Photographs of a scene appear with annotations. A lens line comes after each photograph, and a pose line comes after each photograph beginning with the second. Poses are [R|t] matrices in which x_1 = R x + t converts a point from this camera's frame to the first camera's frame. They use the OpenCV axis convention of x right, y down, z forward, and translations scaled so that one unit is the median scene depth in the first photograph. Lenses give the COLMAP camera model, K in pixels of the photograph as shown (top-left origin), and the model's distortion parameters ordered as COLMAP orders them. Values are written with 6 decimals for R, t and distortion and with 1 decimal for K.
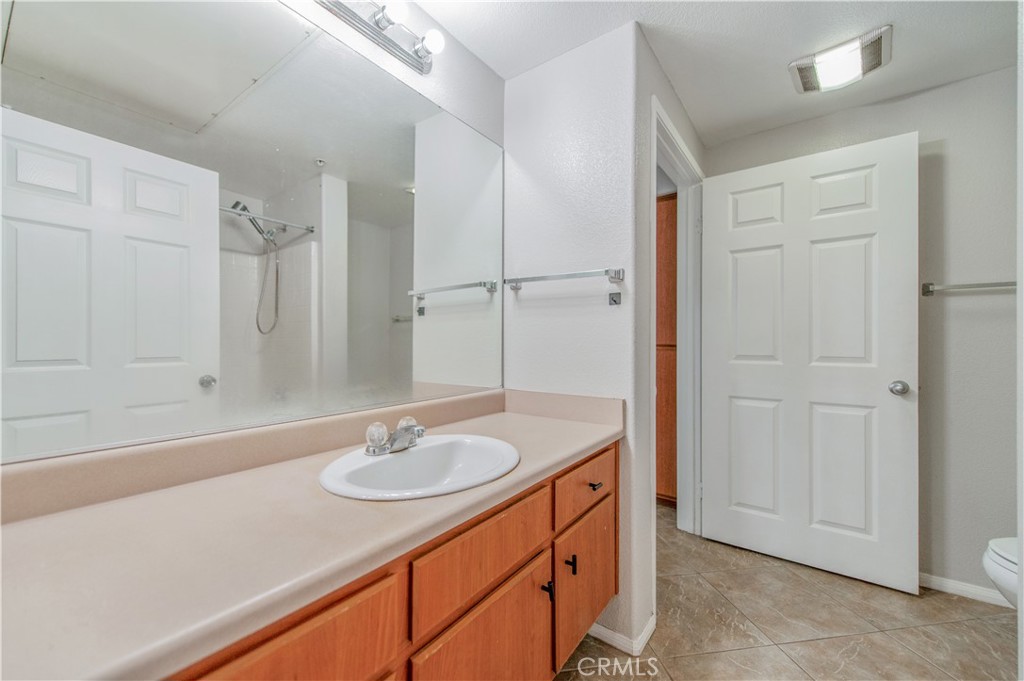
lens RADIAL K [[406.9, 0, 511.7], [0, 406.9, 343.1], [0, 0, 1]] dist [-0.004937, -0.000017]
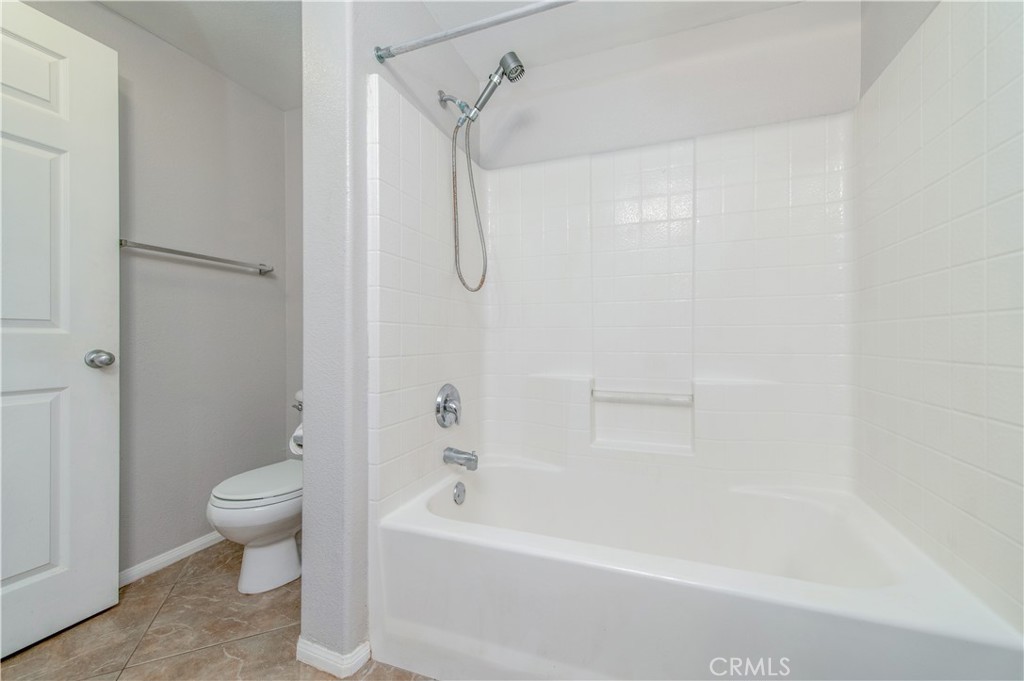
lens RADIAL K [[406.9, 0, 511.0], [0, 406.9, 335.3], [0, 0, 1]] dist [-0.004937, -0.000017]
pose [[-0.279667, -0.000864, 0.960097, -0.030909], [-0.004504, 0.999990, -0.000412, 0.063073], [-0.960086, -0.004440, -0.279668, 0.457927]]
